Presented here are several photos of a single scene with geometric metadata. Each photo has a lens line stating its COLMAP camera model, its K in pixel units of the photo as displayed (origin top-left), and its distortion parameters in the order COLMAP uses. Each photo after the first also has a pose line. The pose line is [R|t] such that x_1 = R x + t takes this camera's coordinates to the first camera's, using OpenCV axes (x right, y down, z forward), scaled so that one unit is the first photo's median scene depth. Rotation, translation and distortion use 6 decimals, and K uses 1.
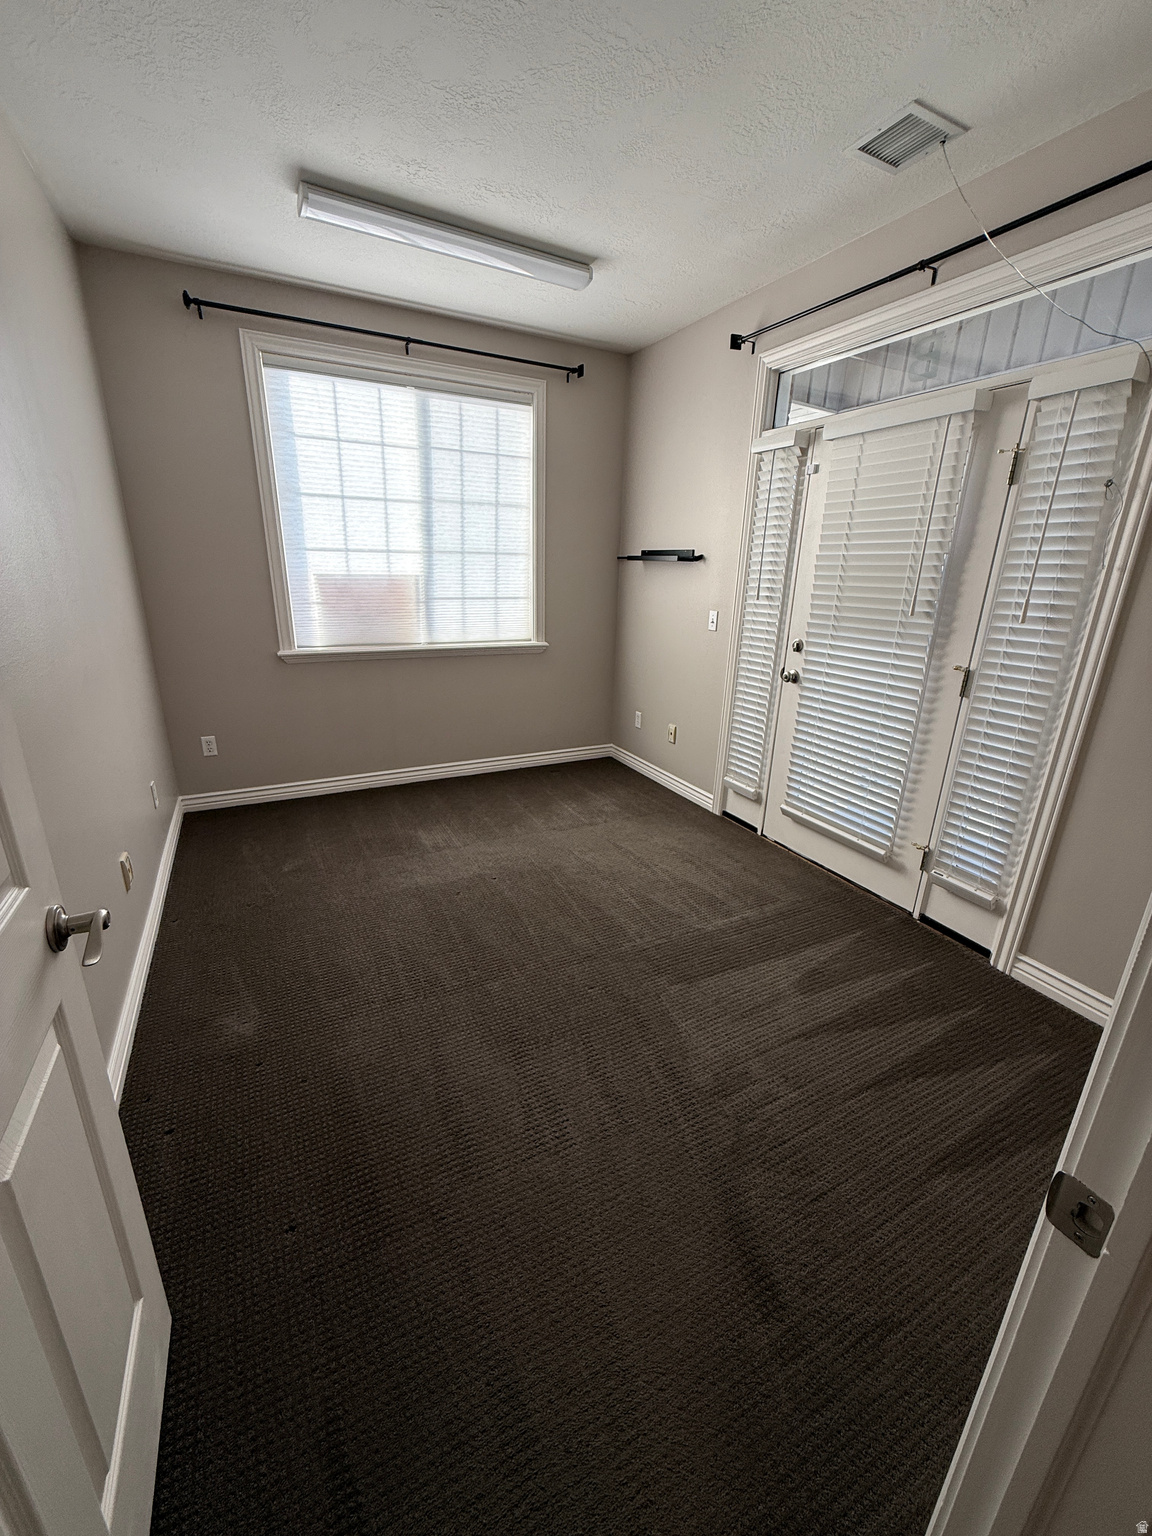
lens RADIAL K [[607.6, 0, 576.0], [0, 607.6, 768.0], [0, 0, 1]] dist [-0.000384, 0.000529]
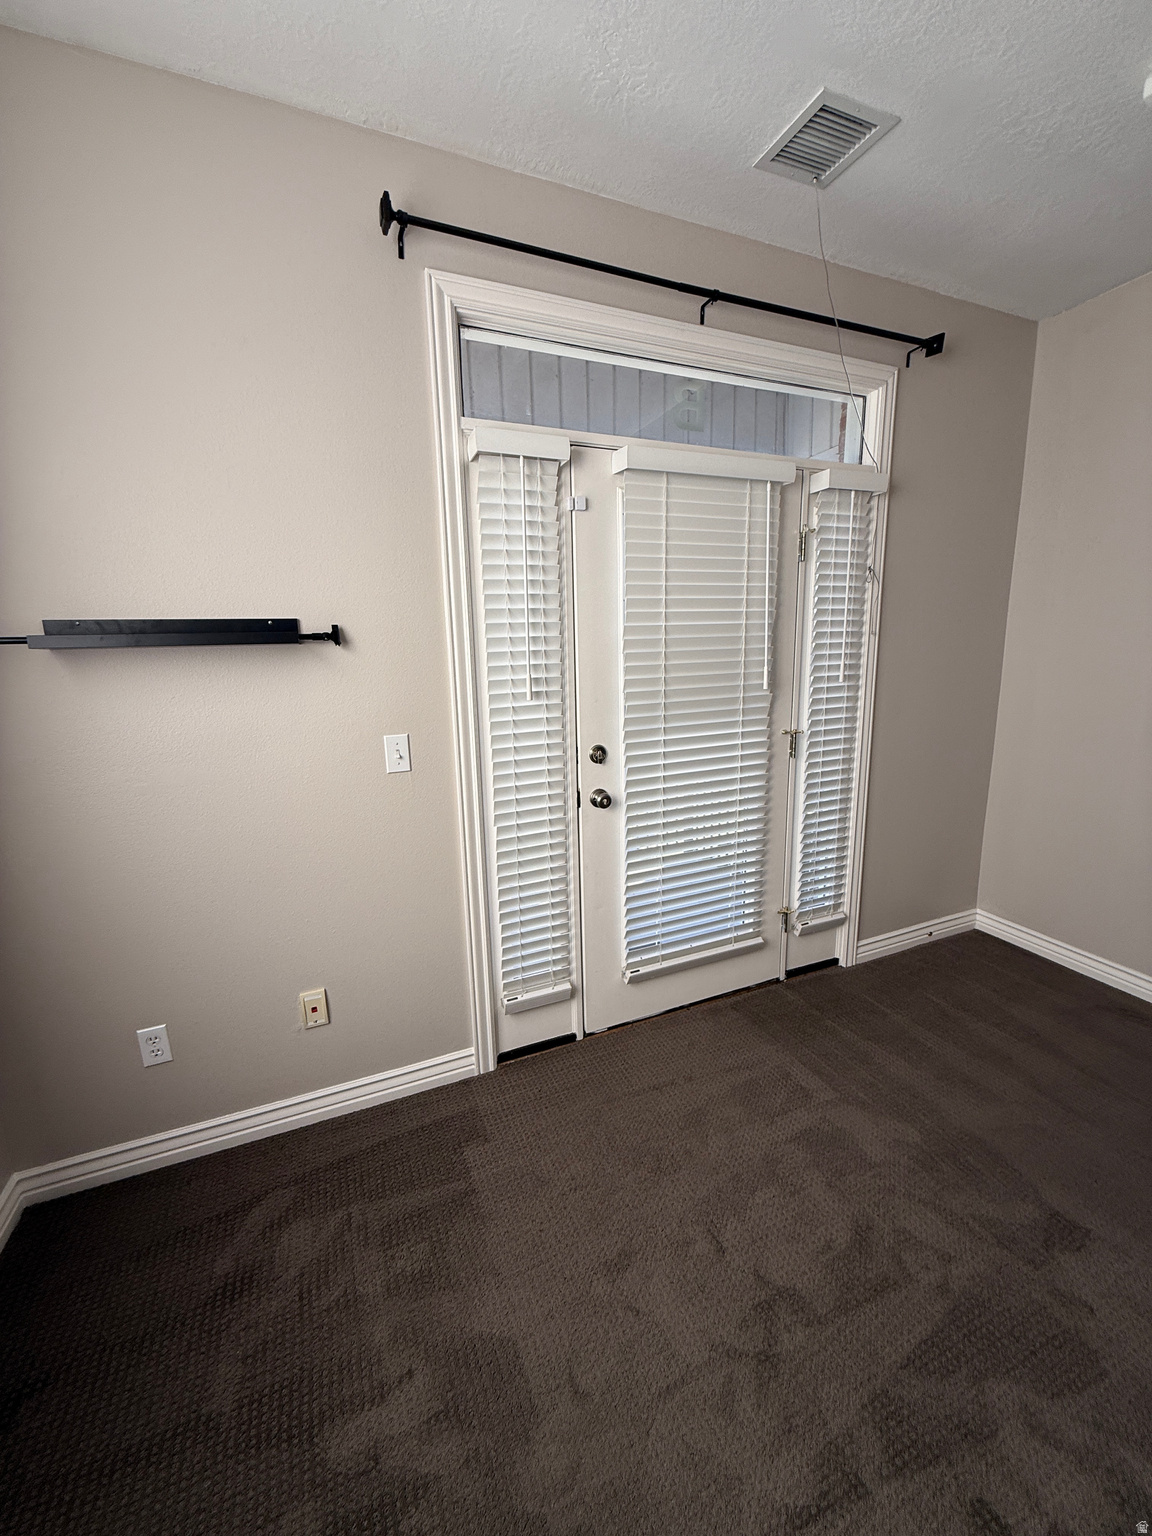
lens RADIAL K [[607.6, 0, 576.0], [0, 607.6, 768.0], [0, 0, 1]] dist [-0.000384, 0.000529]
pose [[0.083877, -0.225513, 0.970623, -0.325750], [0.343664, 0.920841, 0.184249, -0.340766], [-0.935339, 0.318114, 0.154738, 0.973171]]
